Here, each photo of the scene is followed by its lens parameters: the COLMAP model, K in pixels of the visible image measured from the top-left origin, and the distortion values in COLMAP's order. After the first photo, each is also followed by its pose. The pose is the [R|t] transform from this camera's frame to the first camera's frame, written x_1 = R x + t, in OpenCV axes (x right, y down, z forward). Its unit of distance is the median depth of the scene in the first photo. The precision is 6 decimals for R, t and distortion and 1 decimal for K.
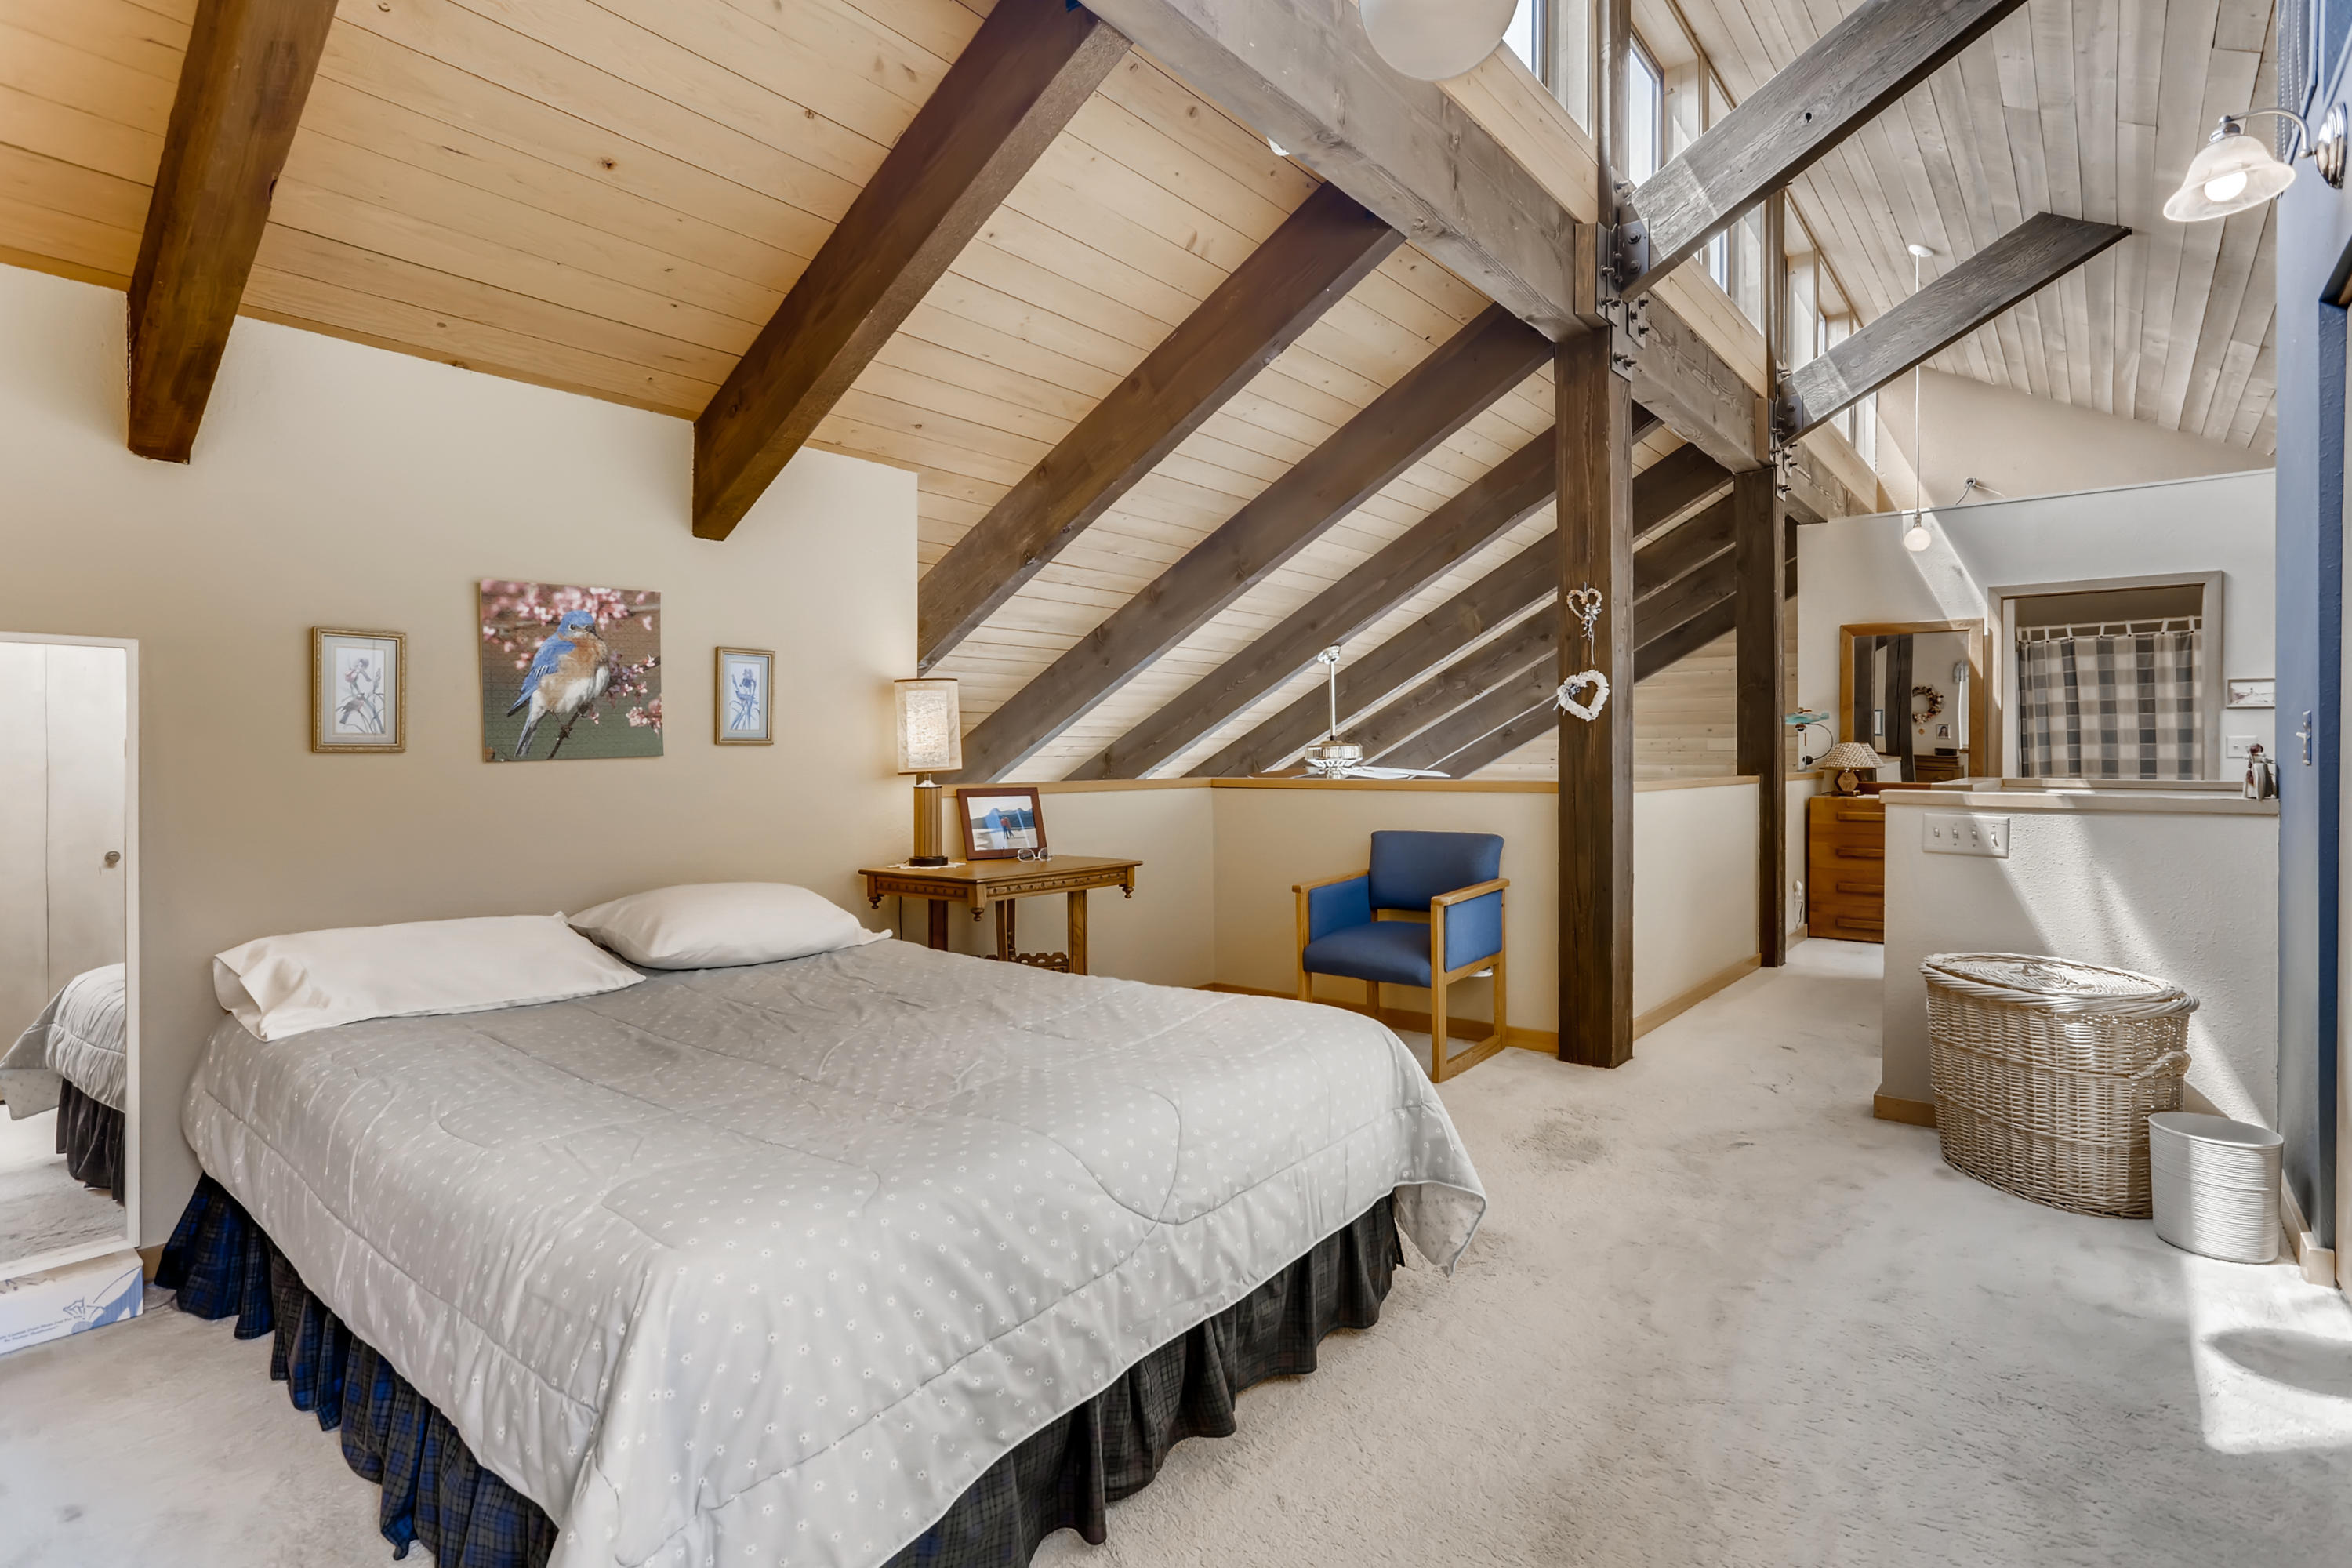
lens RADIAL K [[1164.6, 0, 1176.8], [0, 1164.6, 767.2], [0, 0, 1]] dist [-0.000363, 0.000130]
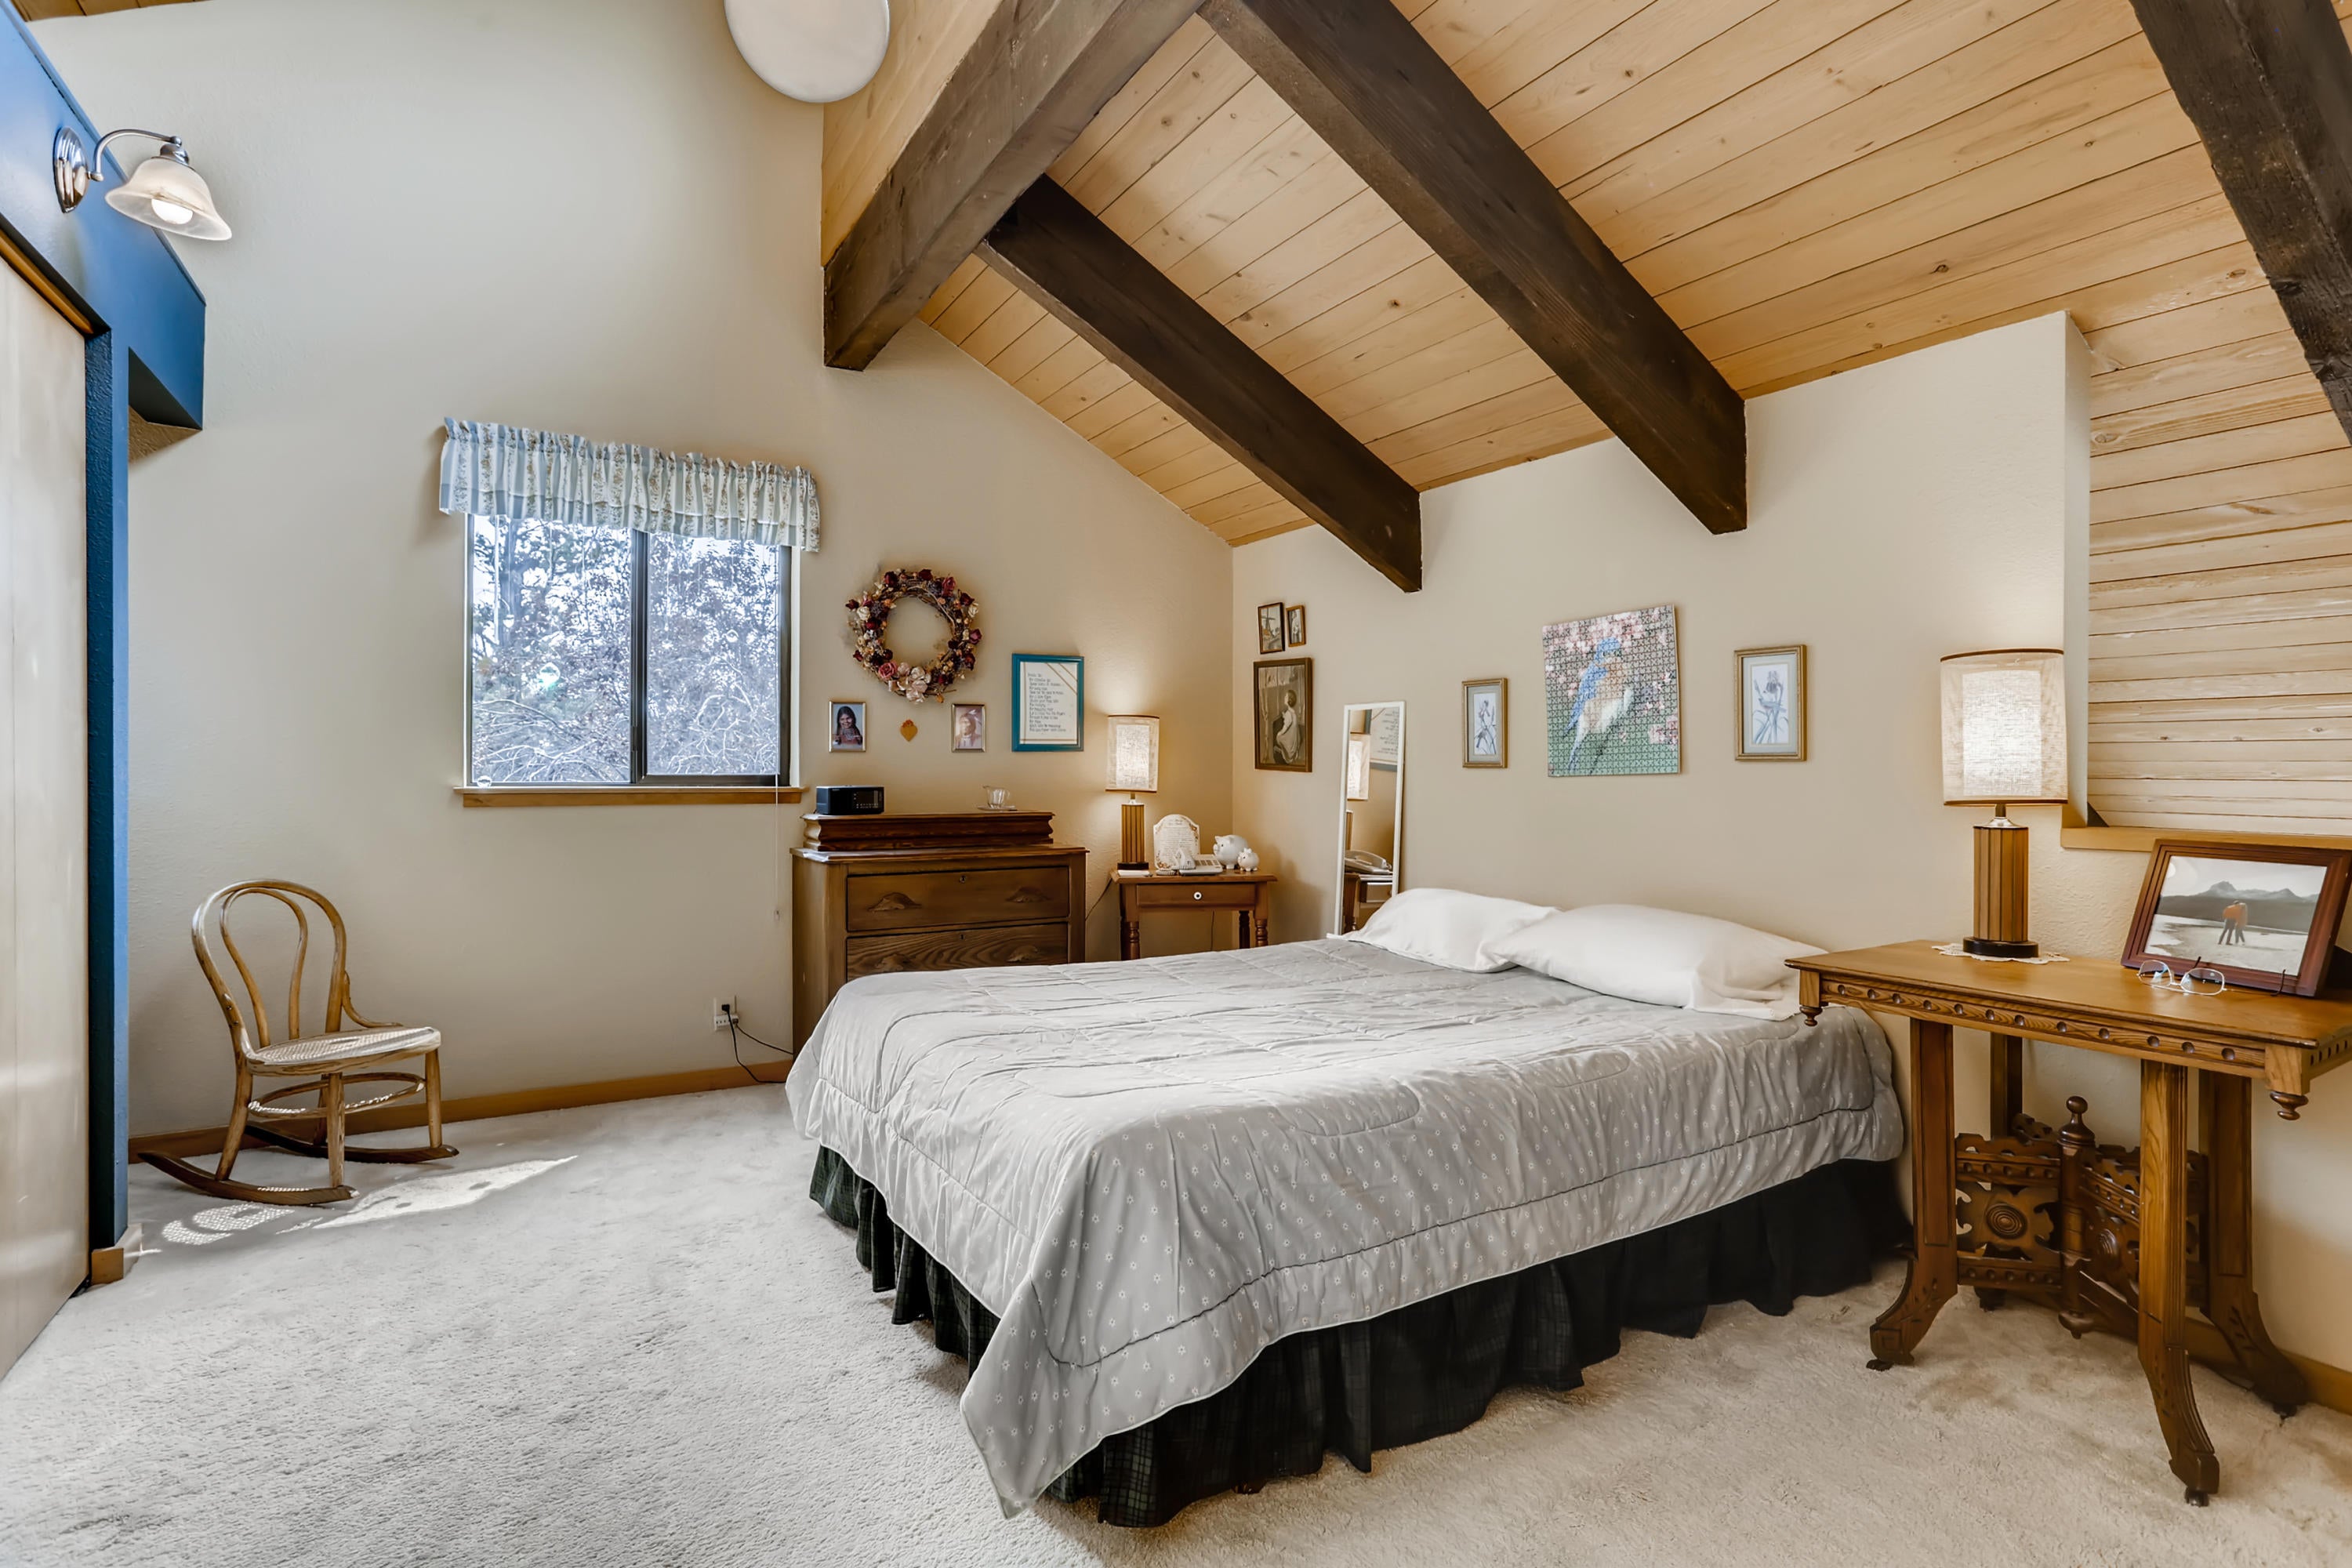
lens RADIAL K [[1147.7, 0, 1182.9], [0, 1147.7, 768.5], [0, 0, 1]] dist [-0.001531, -0.000285]
pose [[-0.337396, 0.009374, -0.941316, 0.637410], [-0.007266, 0.999895, 0.012562, -0.024337], [0.941335, 0.011078, -0.337293, 1.011008]]
